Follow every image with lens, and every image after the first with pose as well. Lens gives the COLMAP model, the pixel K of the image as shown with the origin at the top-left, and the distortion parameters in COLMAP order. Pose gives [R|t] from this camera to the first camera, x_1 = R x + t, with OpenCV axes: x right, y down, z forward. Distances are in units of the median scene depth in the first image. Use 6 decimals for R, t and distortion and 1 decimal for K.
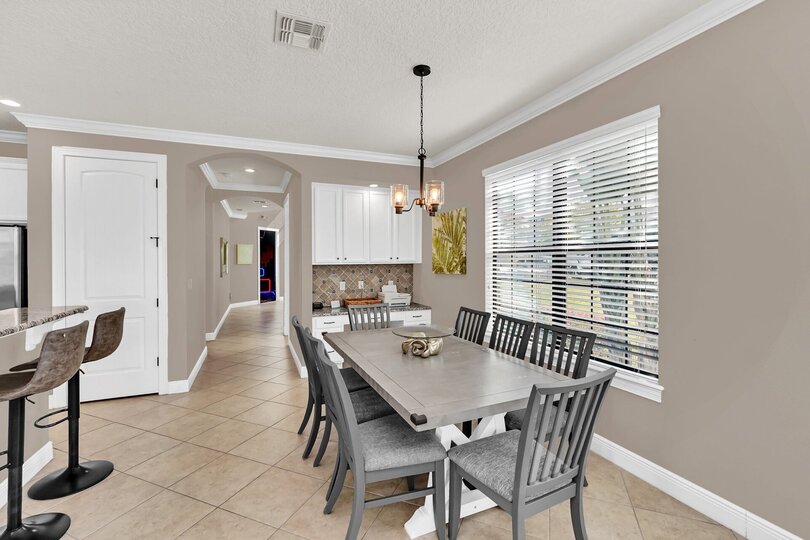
lens RADIAL K [[351.4, 0, 409.5], [0, 351.4, 260.0], [0, 0, 1]] dist [-0.018165, 0.006087]
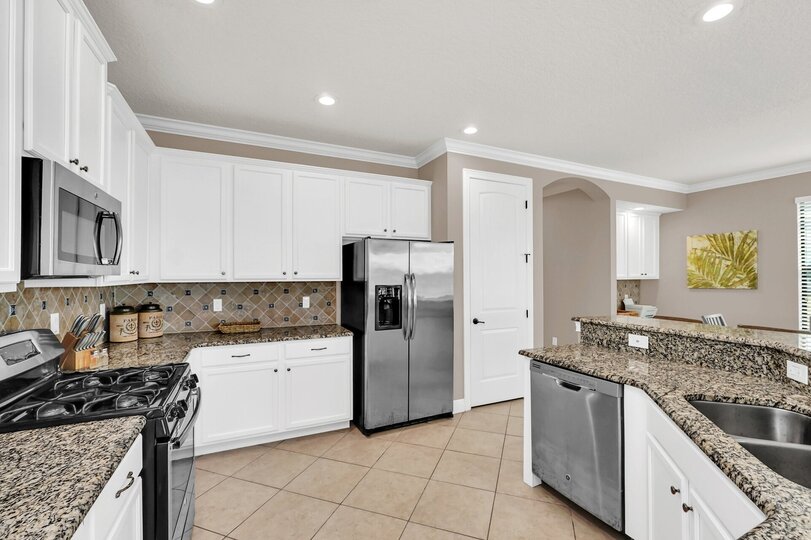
lens RADIAL K [[351.9, 0, 411.9], [0, 351.9, 271.7], [0, 0, 1]] dist [-0.018165, 0.006087]
pose [[0.998852, 0.006412, 0.047465, -0.985293], [-0.005748, 0.999884, -0.014122, 0.008274], [-0.047550, 0.013833, 0.998773, -0.066779]]
